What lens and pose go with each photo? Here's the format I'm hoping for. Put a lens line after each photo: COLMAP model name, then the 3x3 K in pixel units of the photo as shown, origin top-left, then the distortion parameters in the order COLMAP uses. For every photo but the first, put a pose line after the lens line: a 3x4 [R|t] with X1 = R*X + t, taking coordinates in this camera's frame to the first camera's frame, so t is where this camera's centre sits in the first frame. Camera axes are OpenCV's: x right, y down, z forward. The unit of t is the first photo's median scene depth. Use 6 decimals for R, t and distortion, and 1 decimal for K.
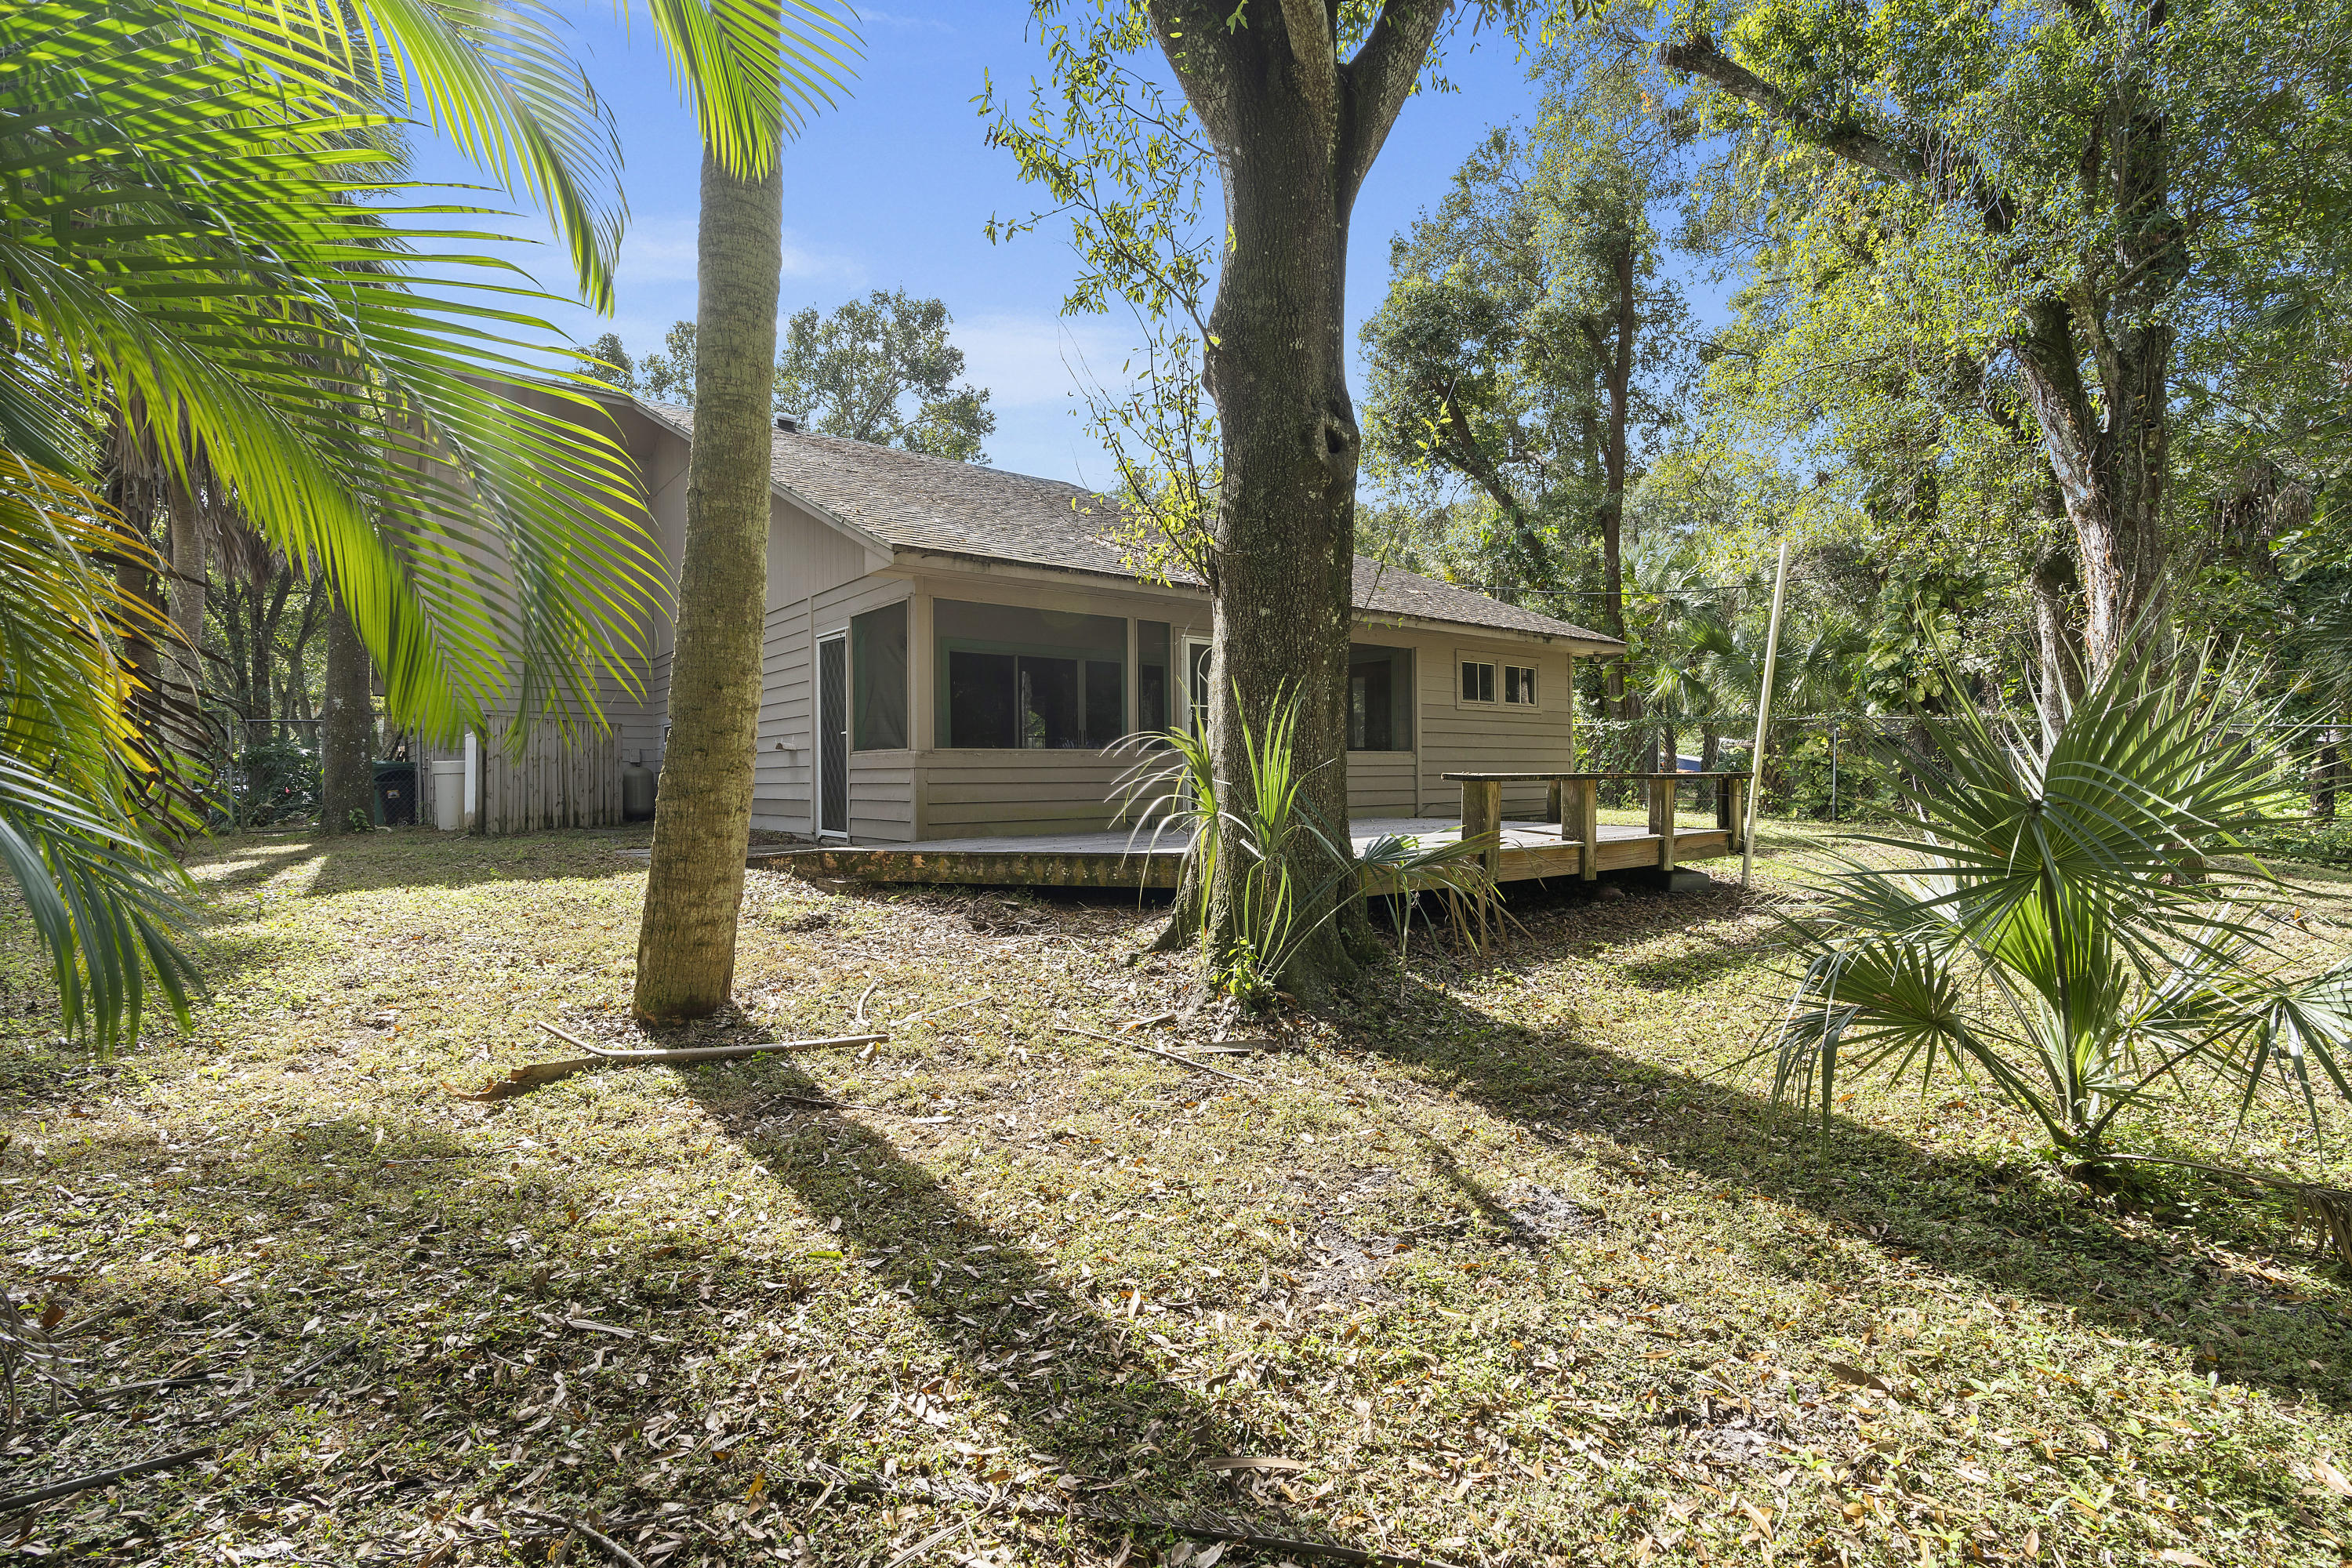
lens RADIAL K [[1065.4, 0, 1173.4], [0, 1065.4, 774.2], [0, 0, 1]] dist [0.001101, 0.000222]
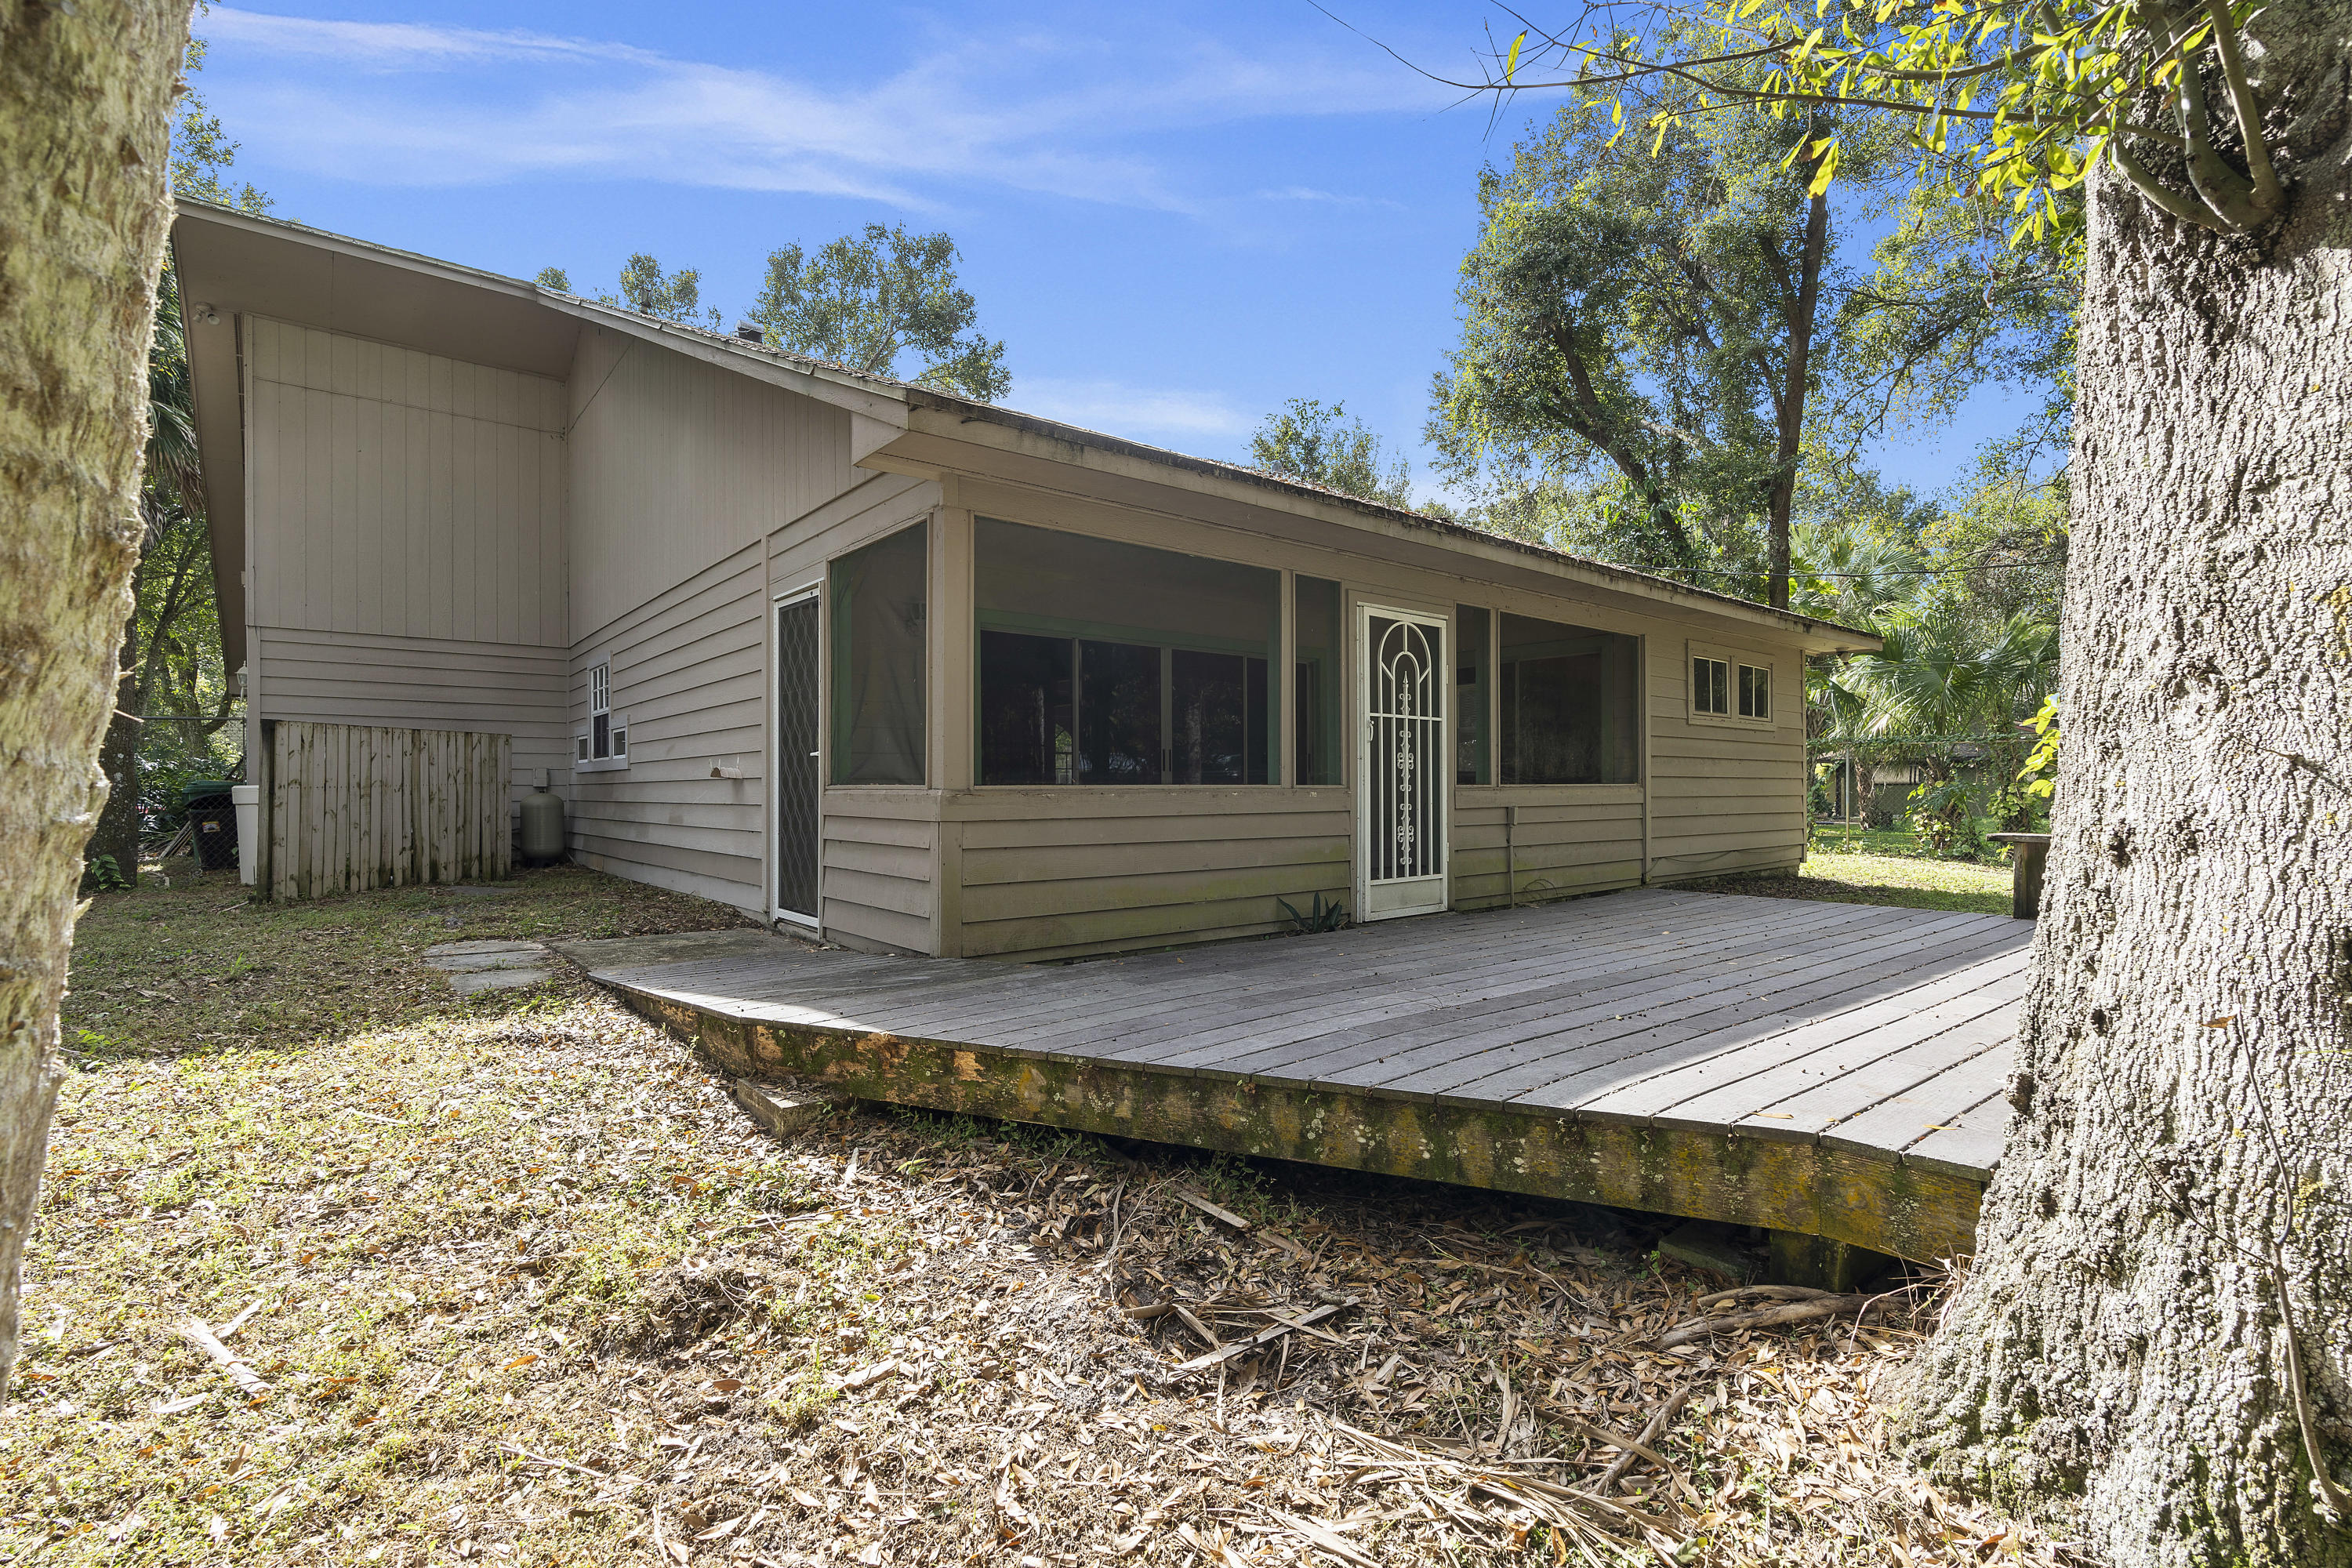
lens RADIAL K [[1065.4, 0, 1173.4], [0, 1065.4, 774.2], [0, 0, 1]] dist [0.001101, 0.000222]
pose [[0.999911, 0.007870, 0.010748, -0.101097], [-0.007733, 0.999889, -0.012762, -0.019212], [-0.010848, 0.012677, 0.999861, 0.354531]]
